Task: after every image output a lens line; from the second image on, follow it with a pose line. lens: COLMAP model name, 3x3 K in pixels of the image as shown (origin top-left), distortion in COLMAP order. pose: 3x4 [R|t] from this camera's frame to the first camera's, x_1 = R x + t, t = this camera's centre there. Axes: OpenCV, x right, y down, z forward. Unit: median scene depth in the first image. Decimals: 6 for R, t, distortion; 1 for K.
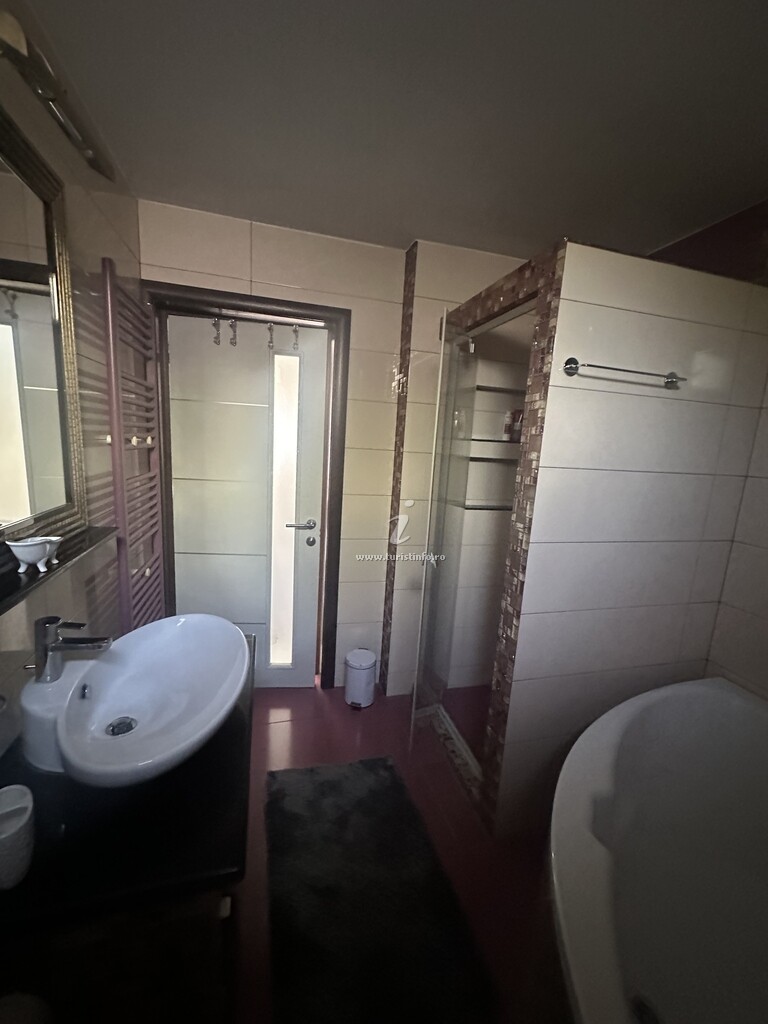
lens RADIAL K [[409.6, 0, 383.1], [0, 409.6, 512.9], [0, 0, 1]] dist [-0.002656, 0.000528]
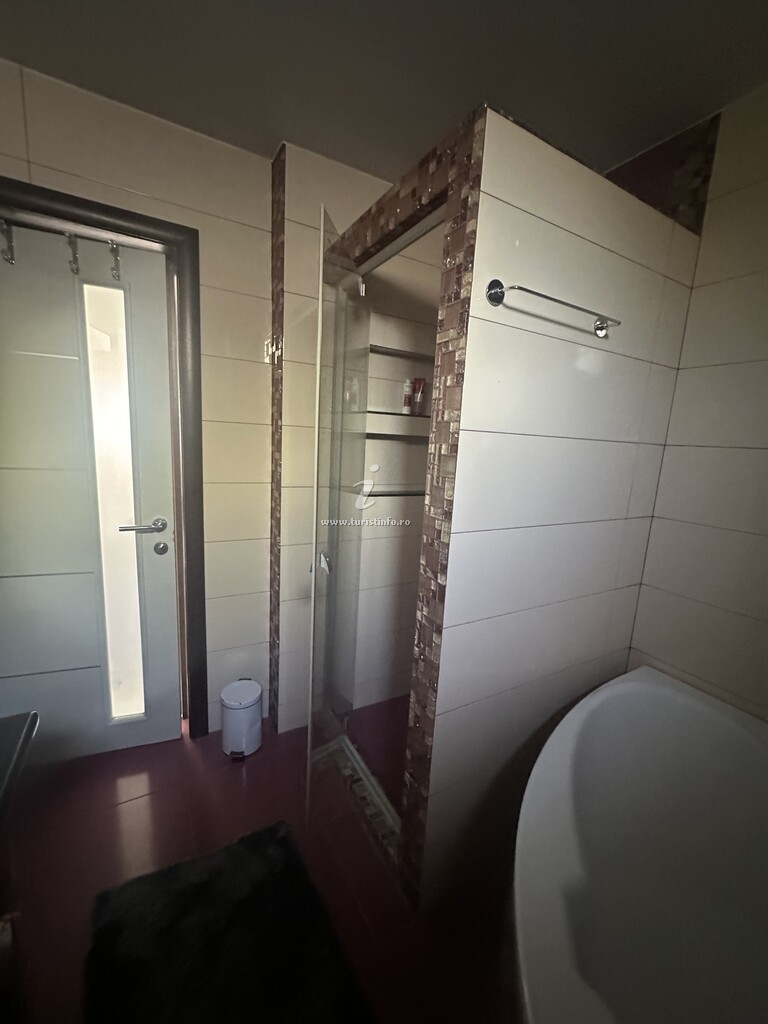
lens RADIAL K [[409.6, 0, 382.6], [0, 409.6, 510.4], [0, 0, 1]] dist [-0.002656, 0.000528]
pose [[0.969059, -0.048699, 0.241976, 0.041233], [0.046501, 0.998809, 0.014788, 0.010339], [-0.242408, -0.003079, 0.970170, 0.213564]]
